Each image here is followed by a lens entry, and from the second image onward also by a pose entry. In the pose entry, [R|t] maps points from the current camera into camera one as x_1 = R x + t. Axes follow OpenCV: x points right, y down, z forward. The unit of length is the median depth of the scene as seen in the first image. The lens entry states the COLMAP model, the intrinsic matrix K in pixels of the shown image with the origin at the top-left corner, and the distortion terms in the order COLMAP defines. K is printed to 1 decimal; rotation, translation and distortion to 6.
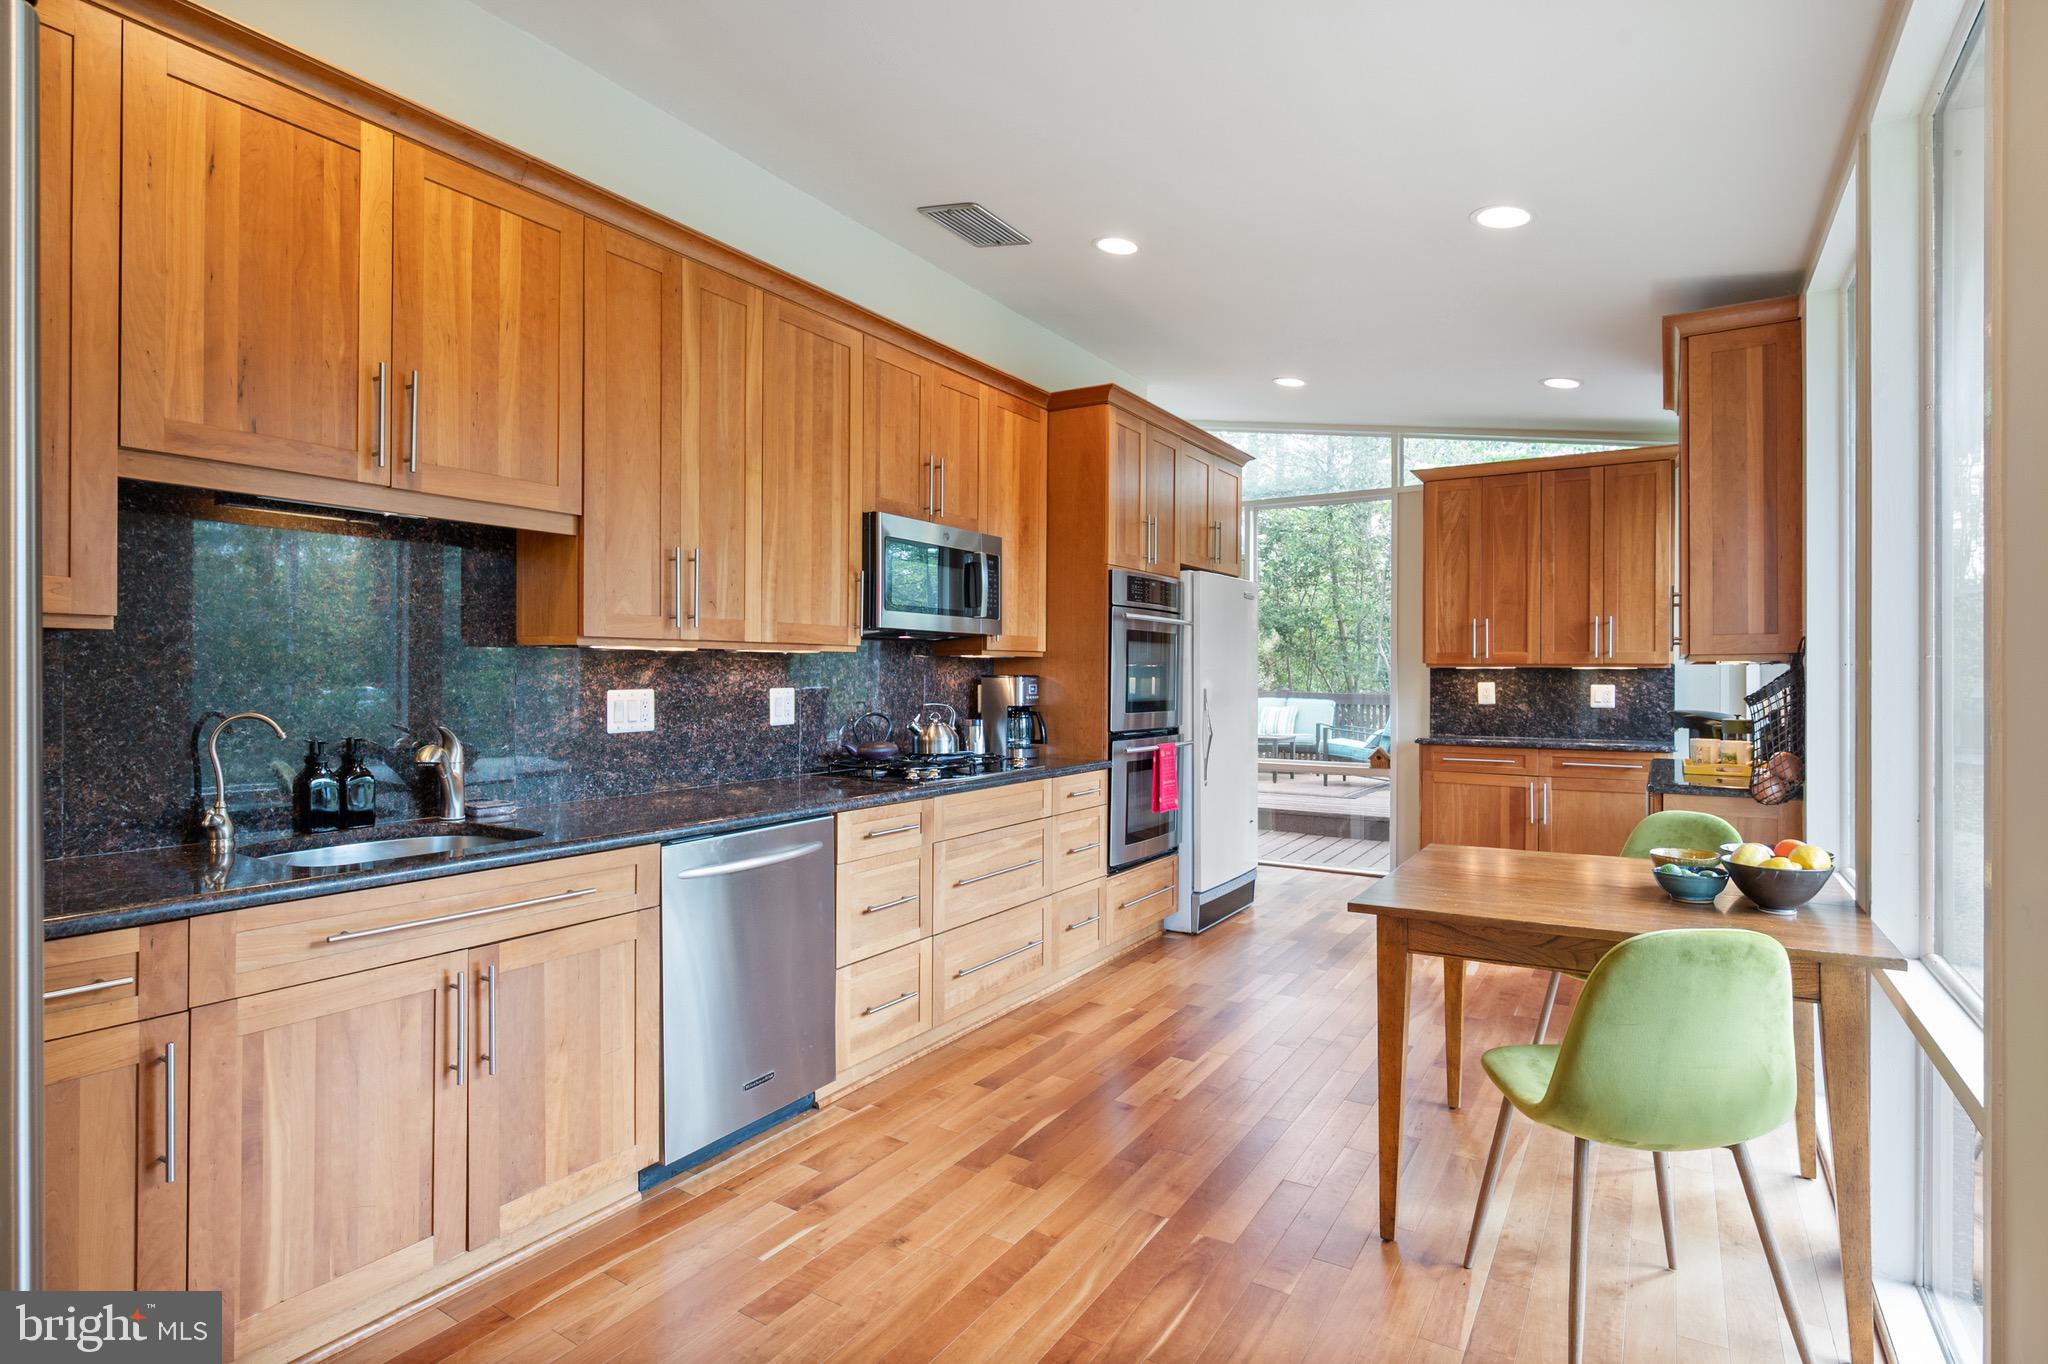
lens RADIAL K [[1022.3, 0, 1024.3], [0, 1022.3, 676.7], [0, 0, 1]] dist [-0.000732, -0.000297]
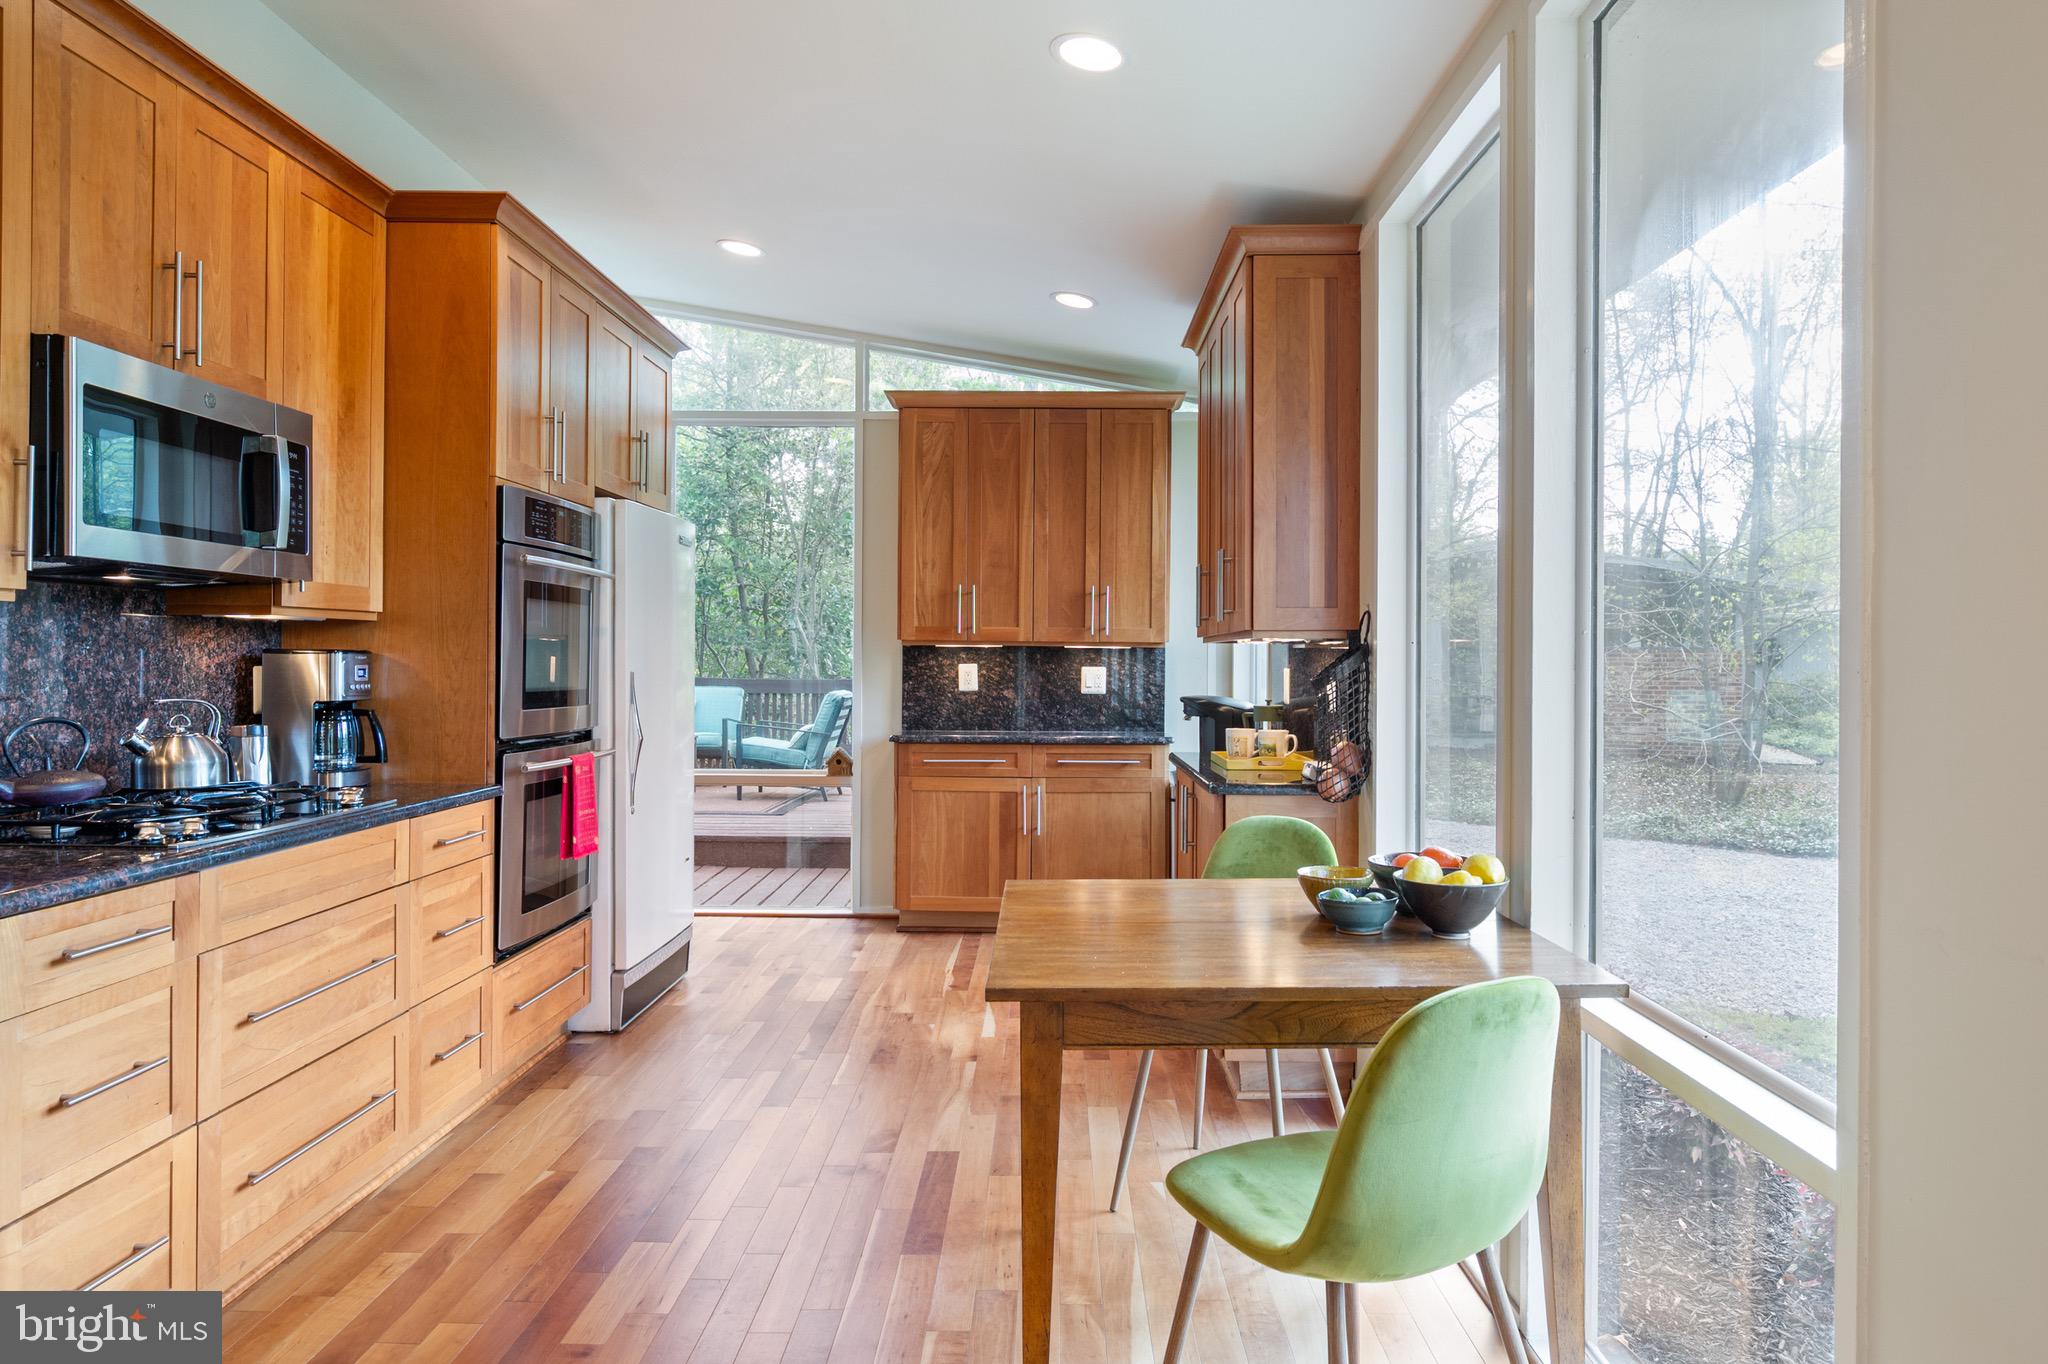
lens RADIAL K [[1290.2, 0, 1023.6], [0, 1290.2, 667.1], [0, 0, 1]] dist [-0.002415, 0.000684]
pose [[0.854597, 0.000090, 0.519292, -0.054021], [-0.003426, 0.999979, 0.005465, 0.003178], [-0.519281, -0.006449, 0.854580, 0.141663]]
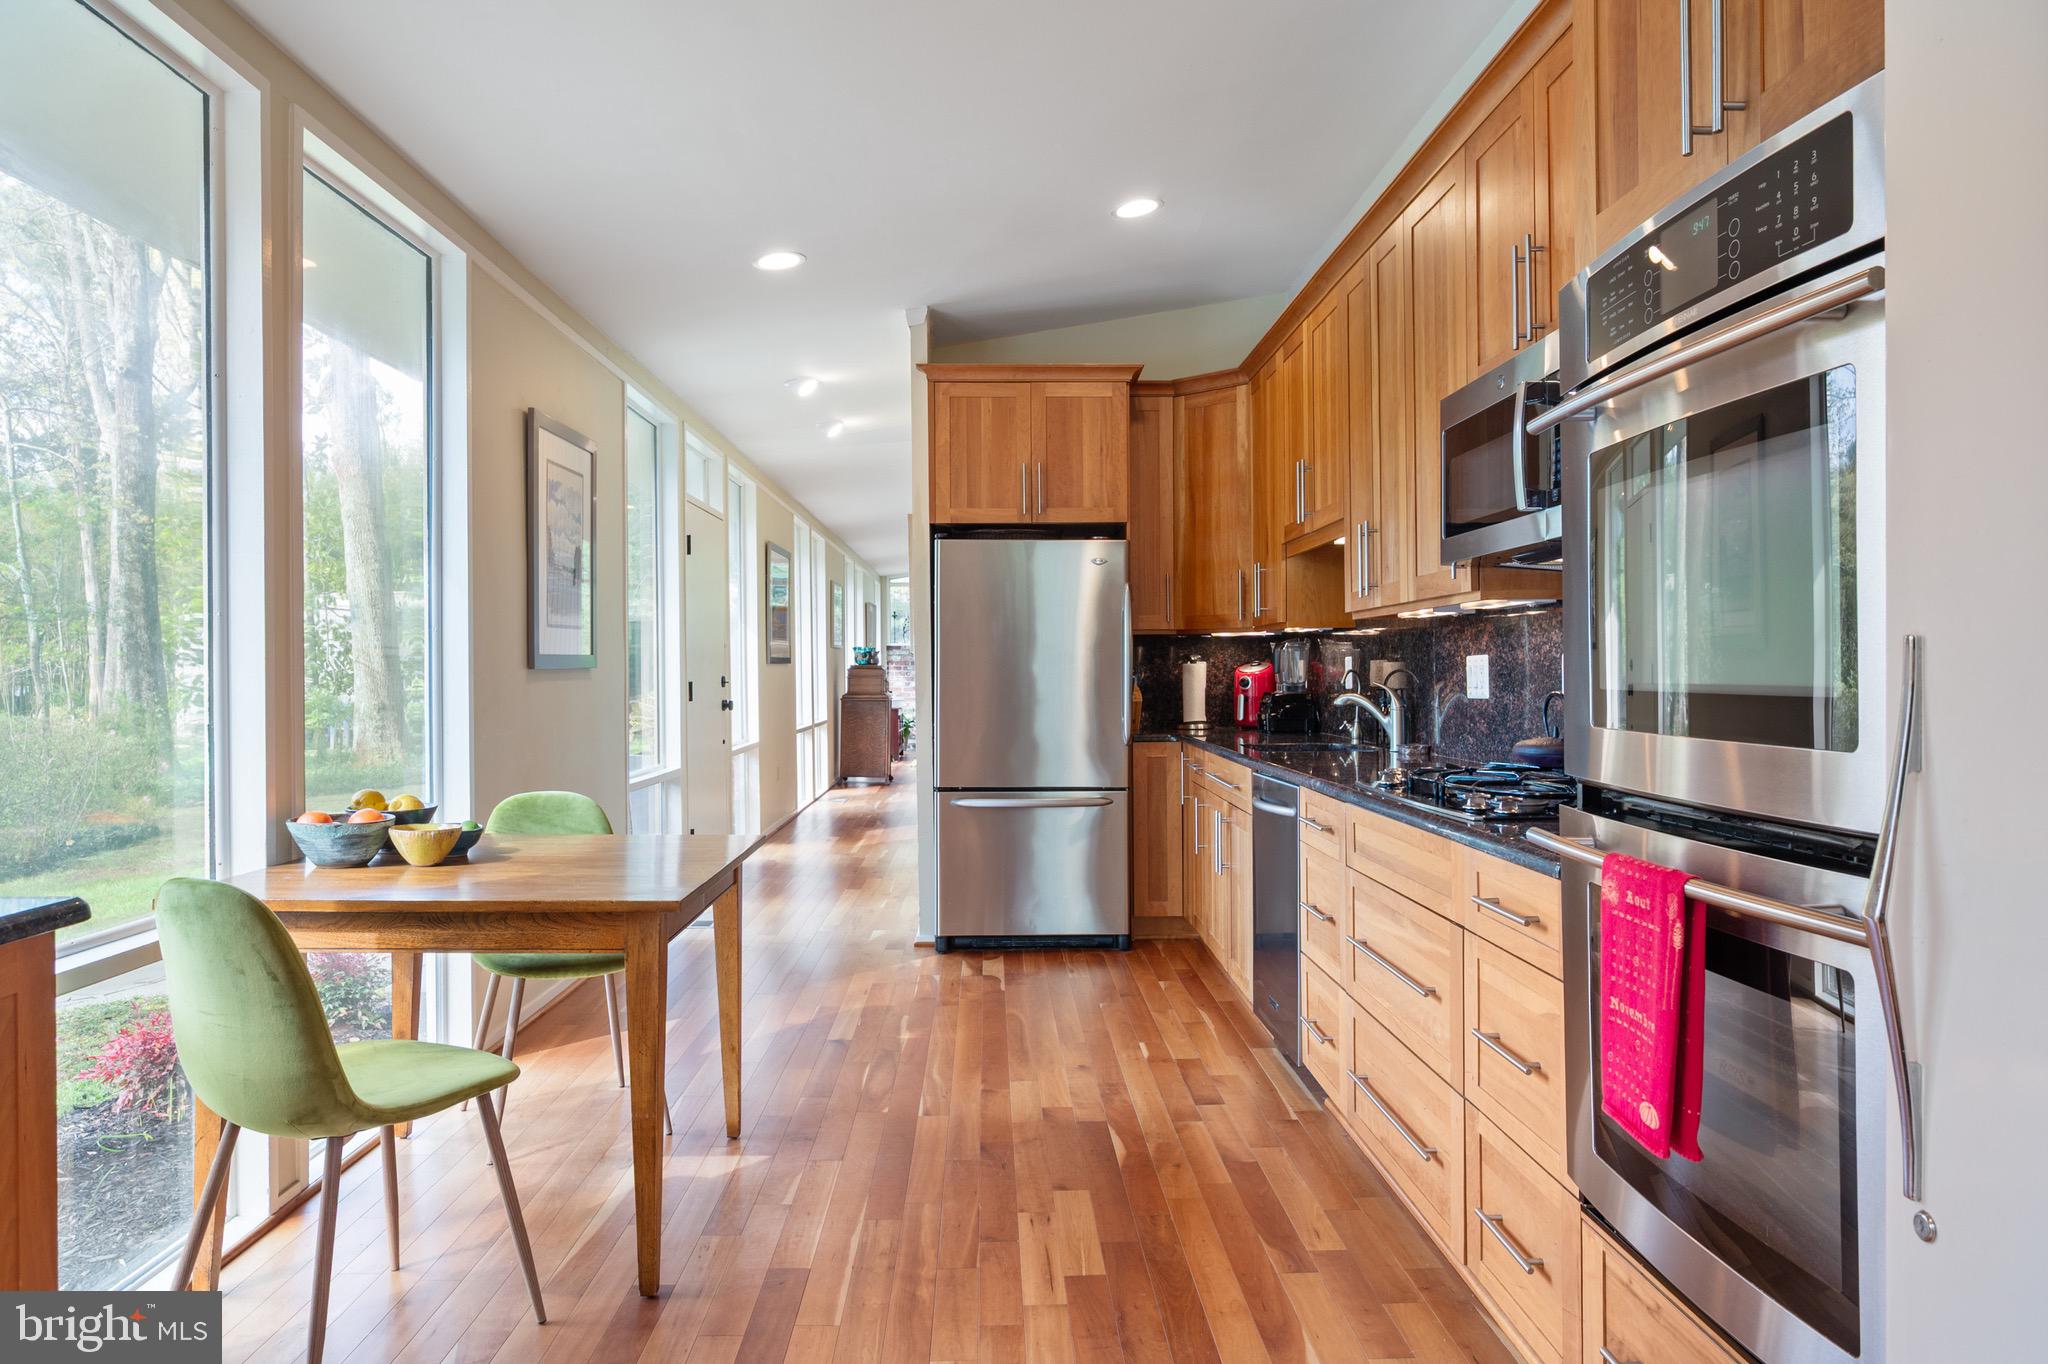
lens RADIAL K [[1279.8, 0, 1024.0], [0, 1279.8, 682.0], [0, 0, 1]] dist [0.000058, 0.000008]
pose [[-0.829647, 0.007784, -0.558235, 0.465060], [0.004719, 0.999965, 0.006929, 0.019813], [0.558269, 0.003114, -0.829654, 1.247637]]
